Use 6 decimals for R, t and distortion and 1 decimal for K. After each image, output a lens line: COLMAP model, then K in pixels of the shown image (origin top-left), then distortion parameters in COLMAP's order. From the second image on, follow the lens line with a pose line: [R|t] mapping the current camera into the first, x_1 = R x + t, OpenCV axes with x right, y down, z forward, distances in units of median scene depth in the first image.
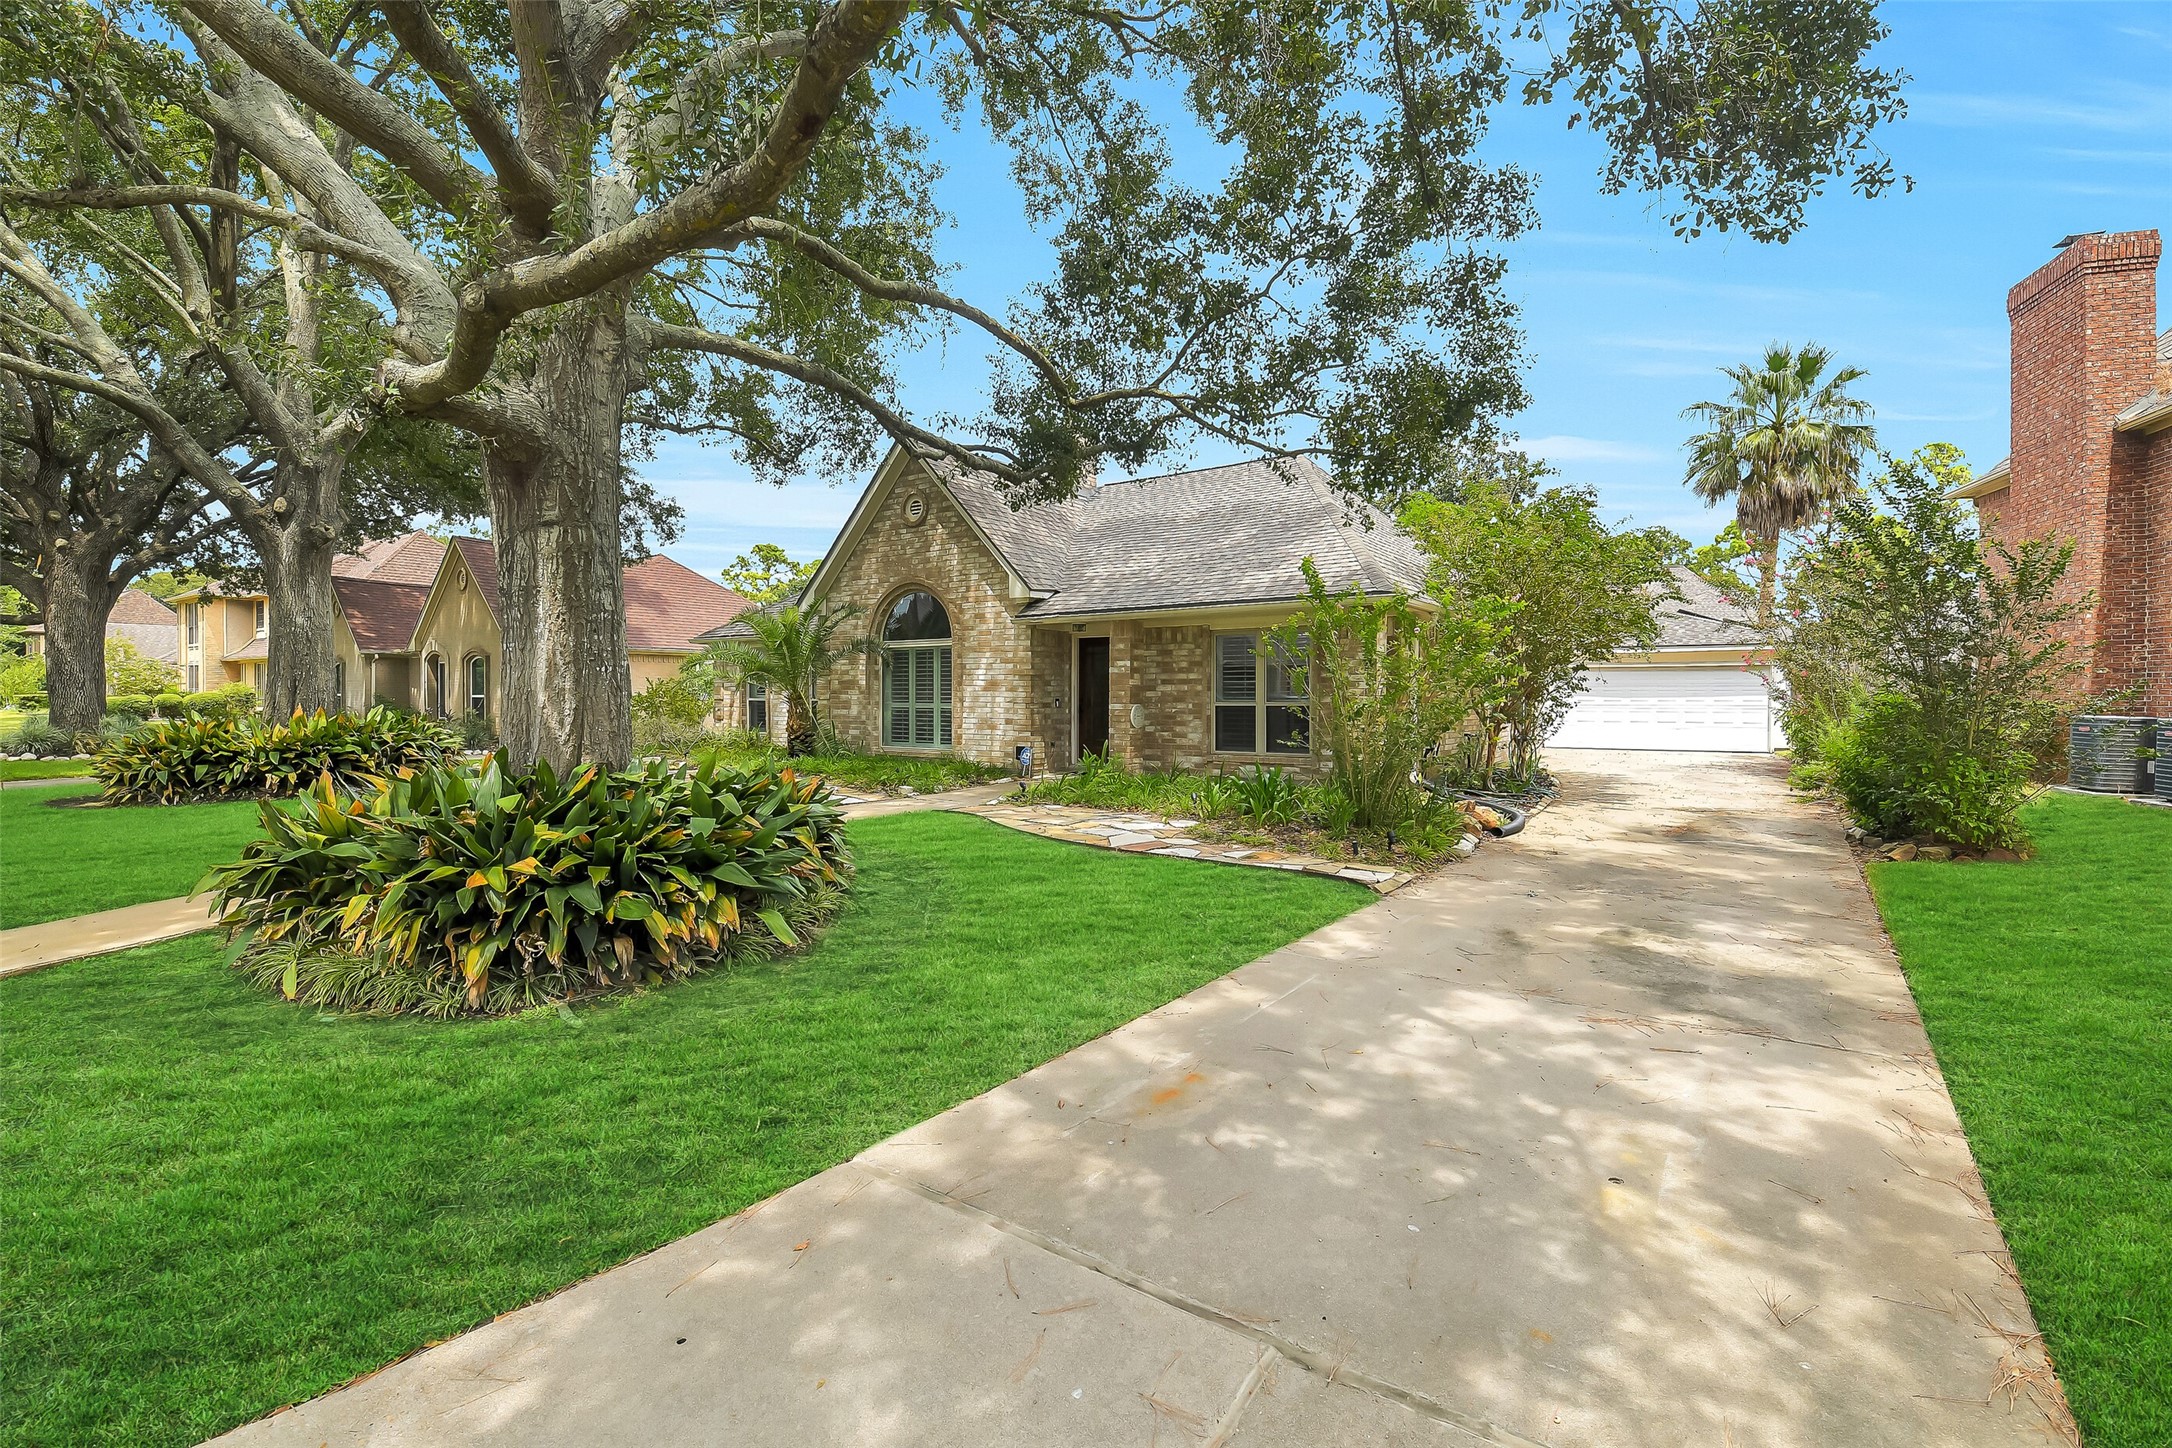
lens RADIAL K [[983.2, 0, 1095.9], [0, 983.2, 706.5], [0, 0, 1]] dist [-0.018525, 0.000745]
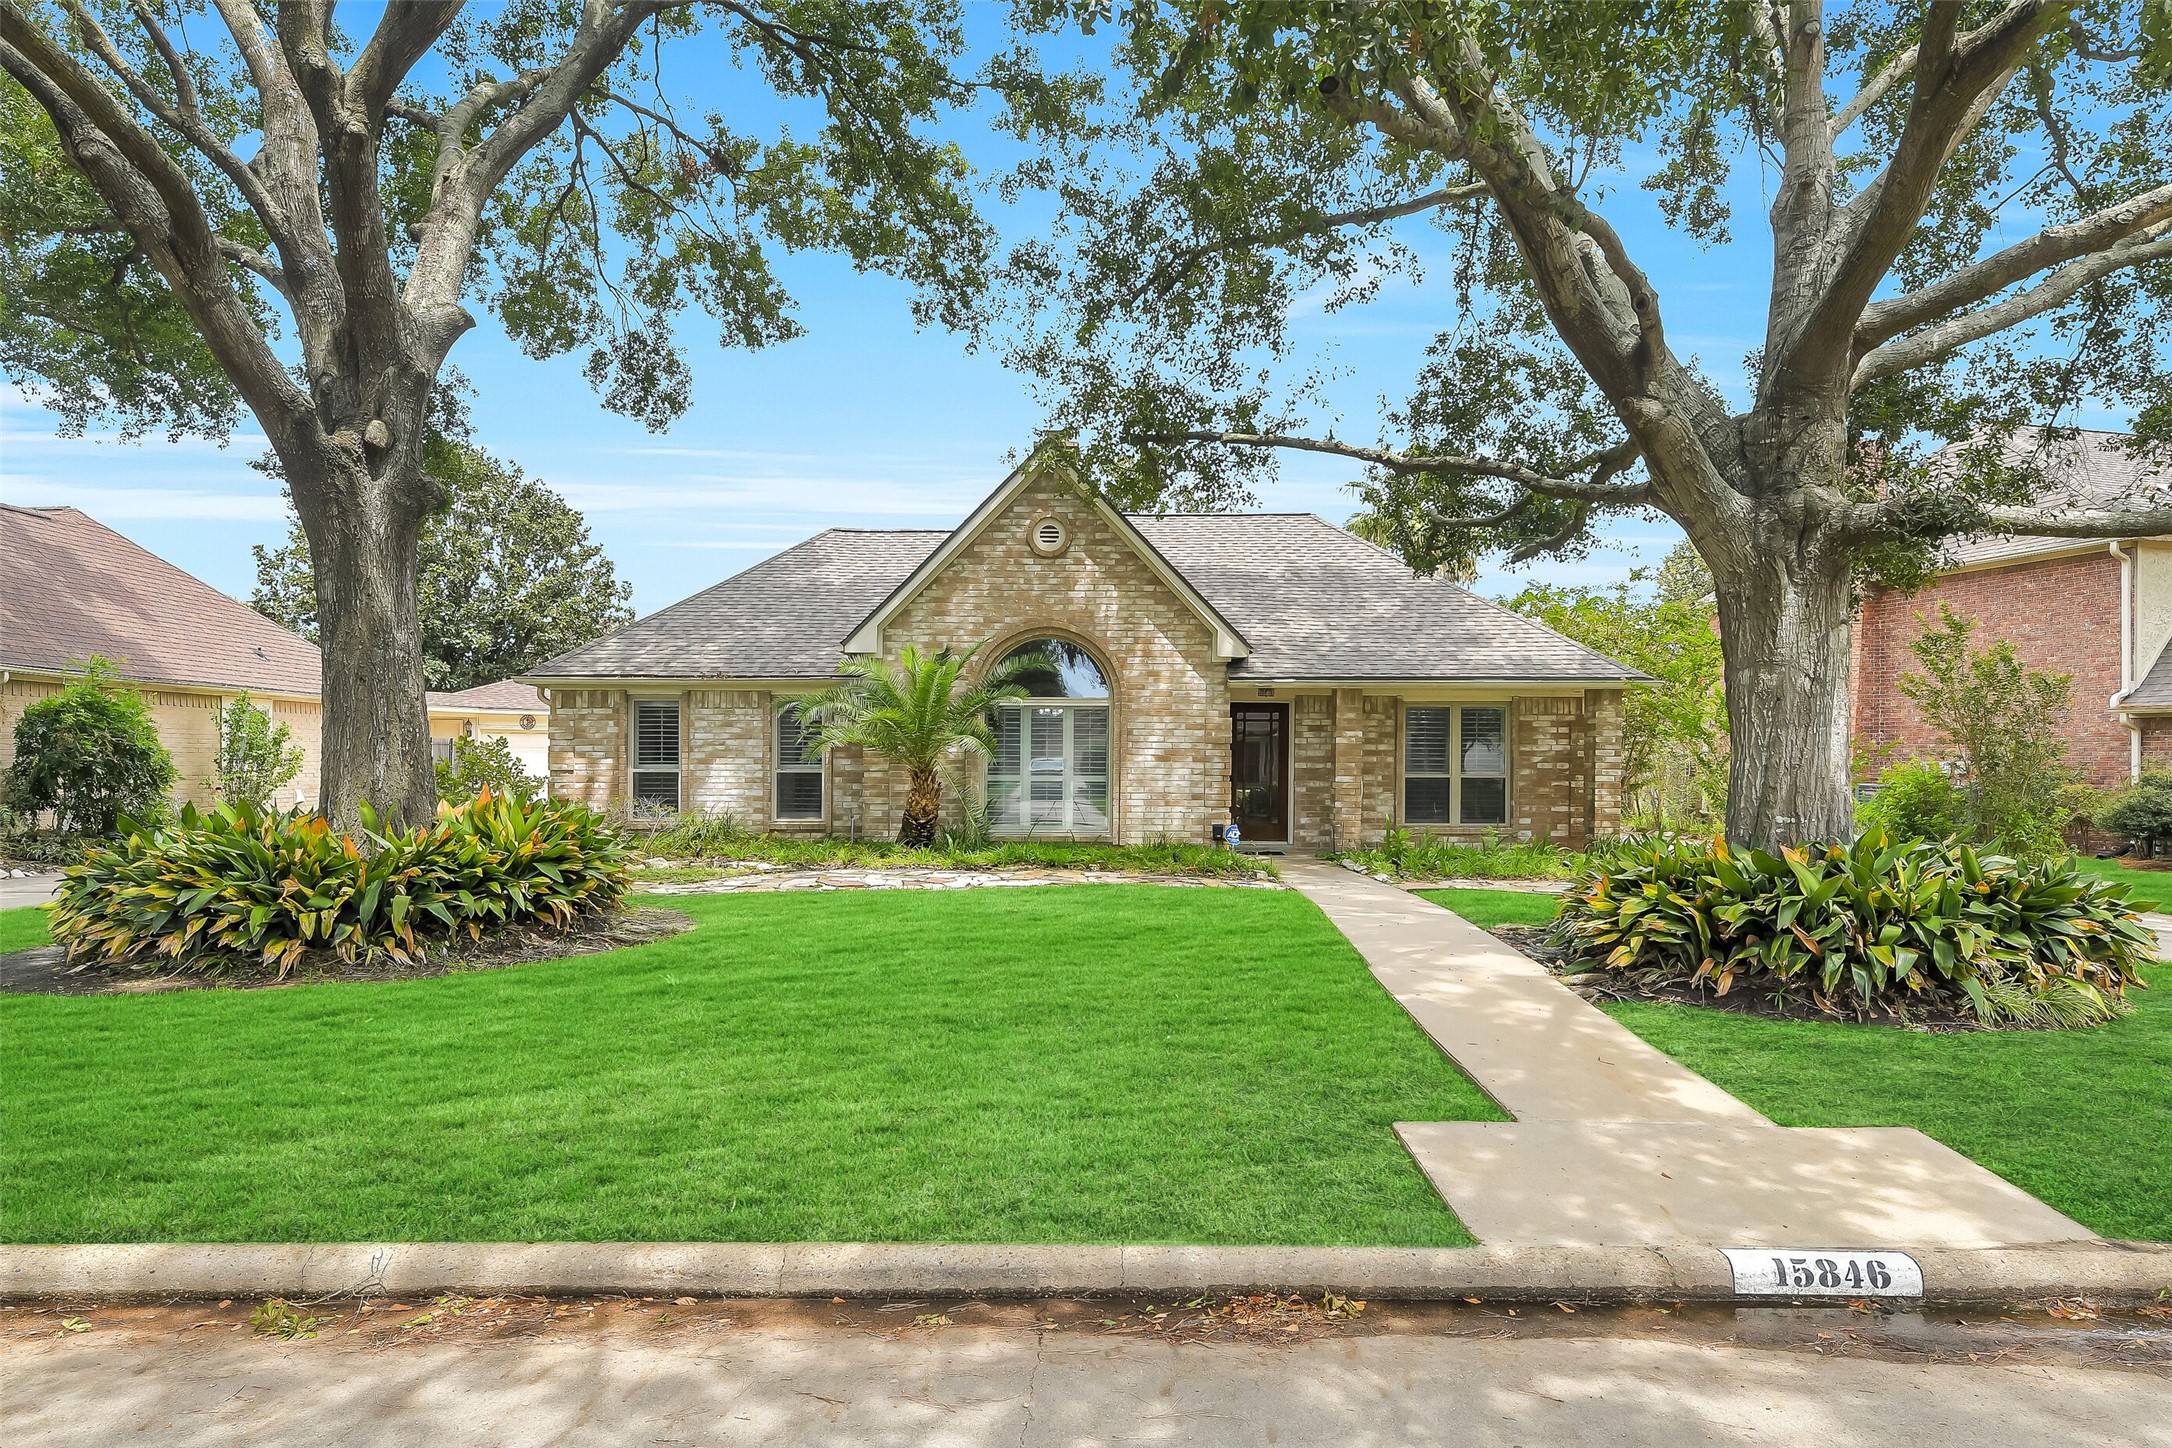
lens RADIAL K [[1269.2, 0, 1065.3], [0, 1269.2, 771.7], [0, 0, 1]] dist [-0.035604, 0.001477]
pose [[0.819270, -0.001186, 0.573406, -0.798327], [0.002341, 0.999996, -0.001276, -0.005304], [-0.573403, 0.002388, 0.819270, 0.138393]]
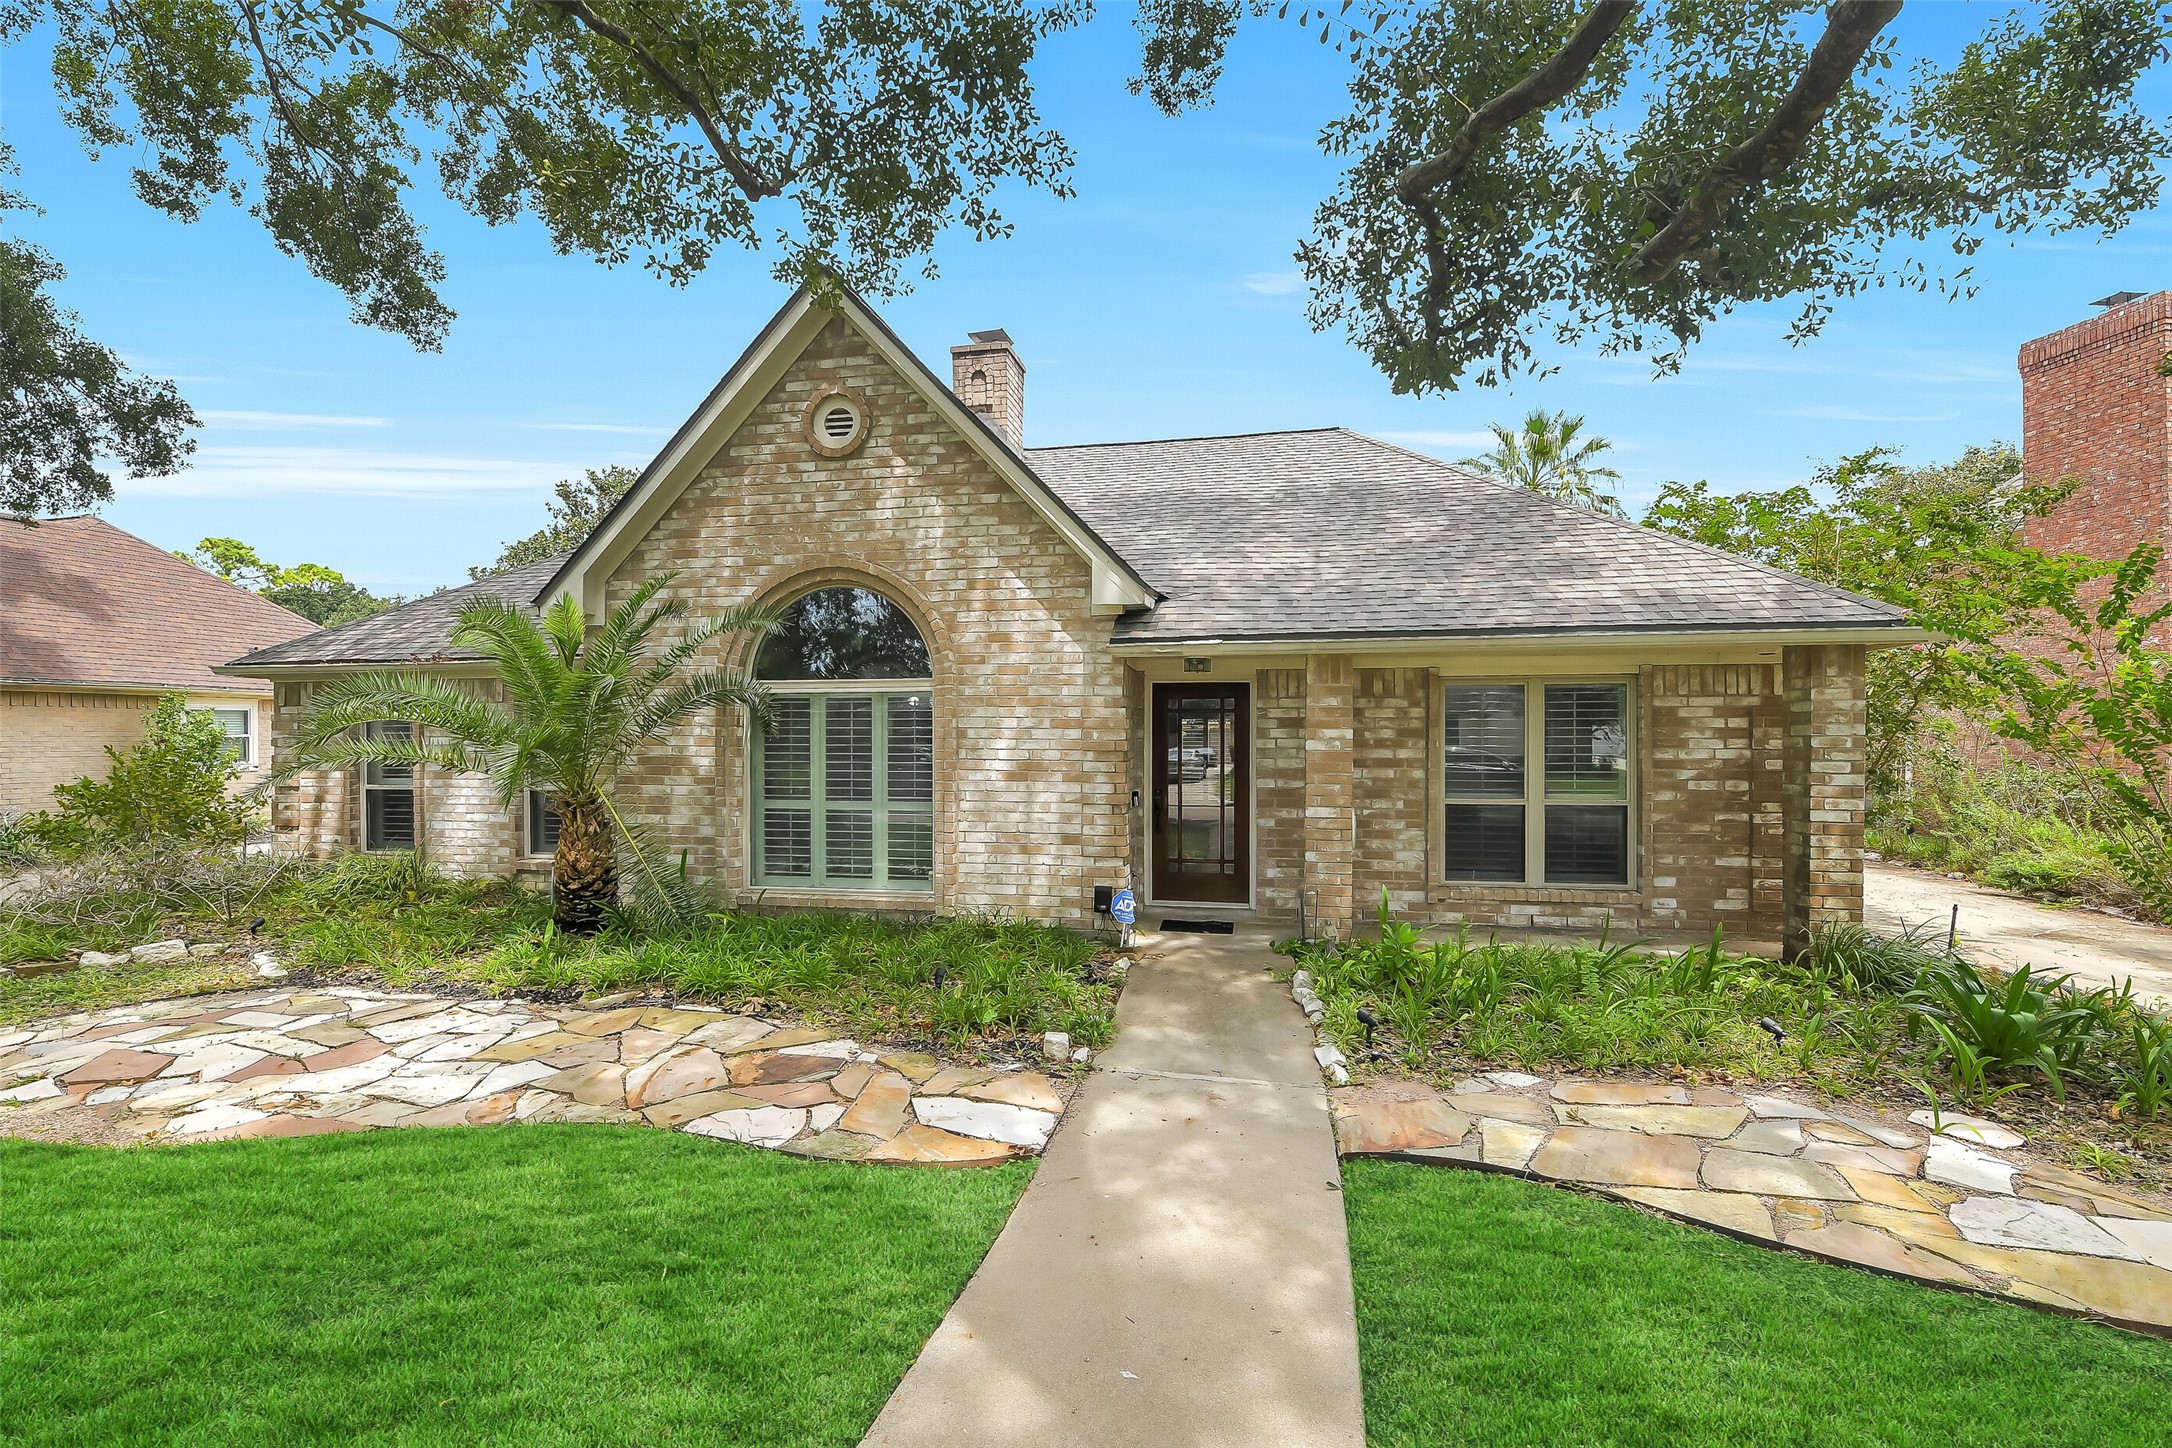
lens RADIAL K [[983.2, 0, 1076.9], [0, 983.2, 740.7], [0, 0, 1]] dist [-0.018525, 0.000745]
pose [[0.911871, -0.001352, 0.410475, -0.289880], [0.006210, 0.999926, -0.010503, -0.030672], [-0.410430, 0.012126, 0.911811, 0.497517]]
